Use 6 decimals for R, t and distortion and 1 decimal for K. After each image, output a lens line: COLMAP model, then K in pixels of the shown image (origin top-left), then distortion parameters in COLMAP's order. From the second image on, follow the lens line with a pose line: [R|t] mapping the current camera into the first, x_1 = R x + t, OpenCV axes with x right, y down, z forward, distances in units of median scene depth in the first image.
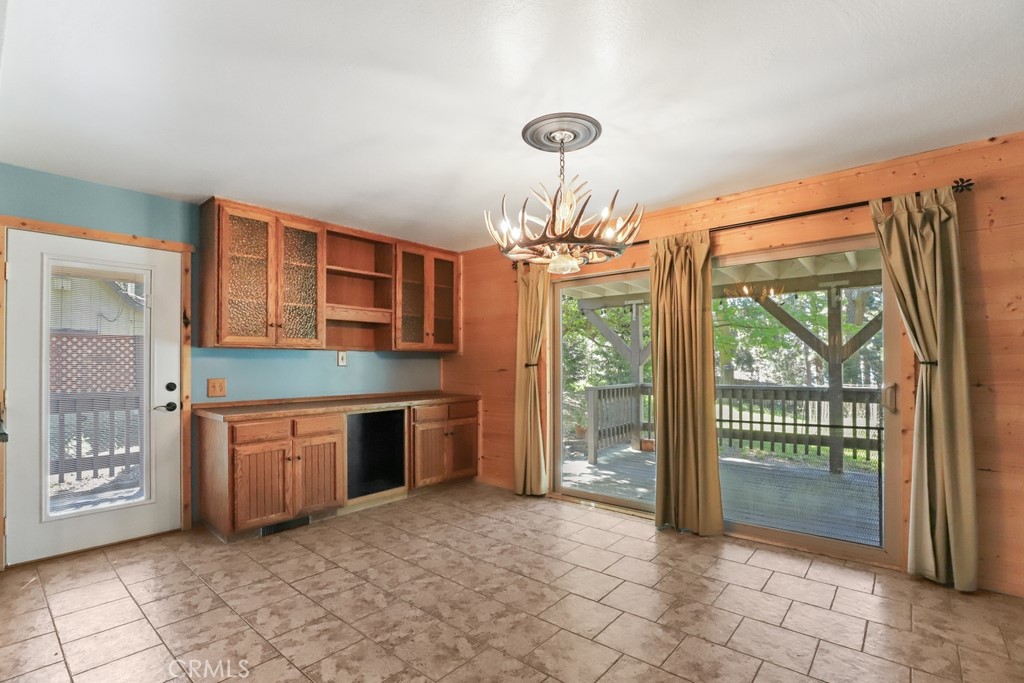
lens RADIAL K [[479.5, 0, 513.3], [0, 479.5, 359.0], [0, 0, 1]] dist [-0.030861, 0.007476]
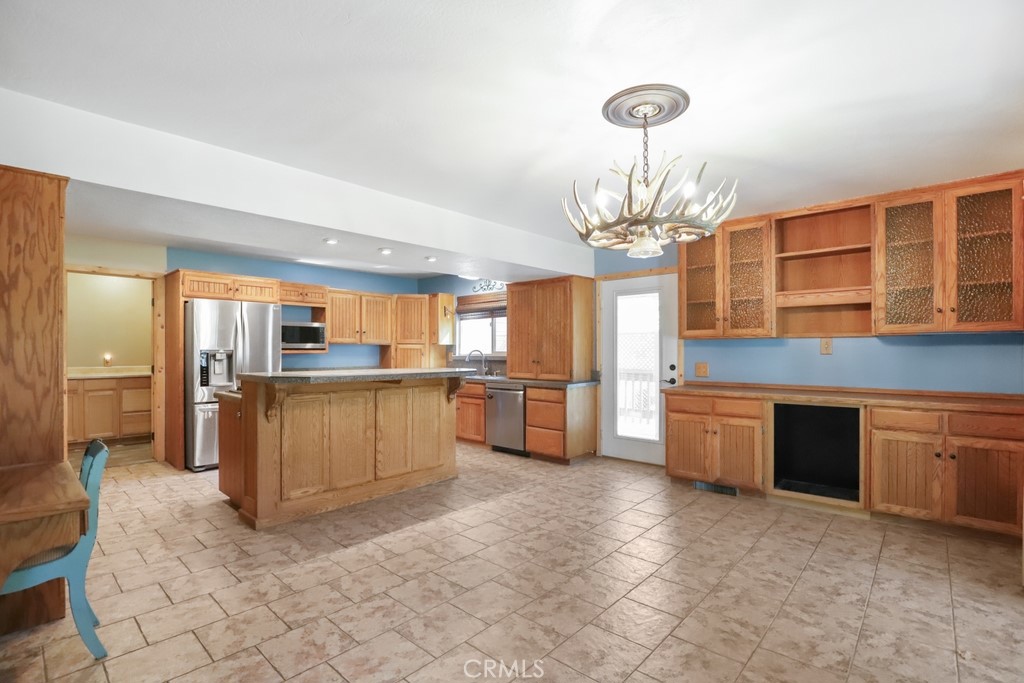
lens RADIAL K [[479.7, 0, 506.3], [0, 479.7, 356.9], [0, 0, 1]] dist [-0.029808, 0.008048]
pose [[-0.035112, 0.015550, -0.999262, 0.712654], [0.010220, 0.999832, 0.015200, -0.000779], [0.999331, -0.009678, -0.035265, 0.515637]]
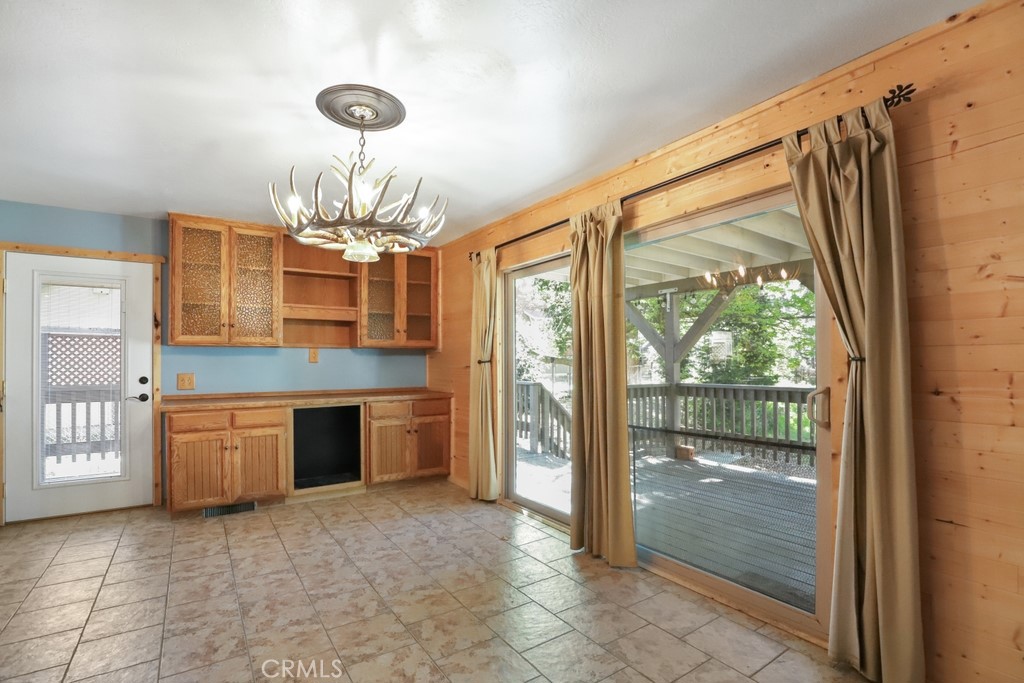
lens RADIAL K [[479.7, 0, 506.3], [0, 479.7, 356.9], [0, 0, 1]] dist [-0.029808, 0.008048]
pose [[0.959474, -0.001867, -0.281790, 0.427369], [0.002397, 0.999996, 0.001538, 0.001997], [0.281785, -0.002151, 0.959475, 0.135547]]
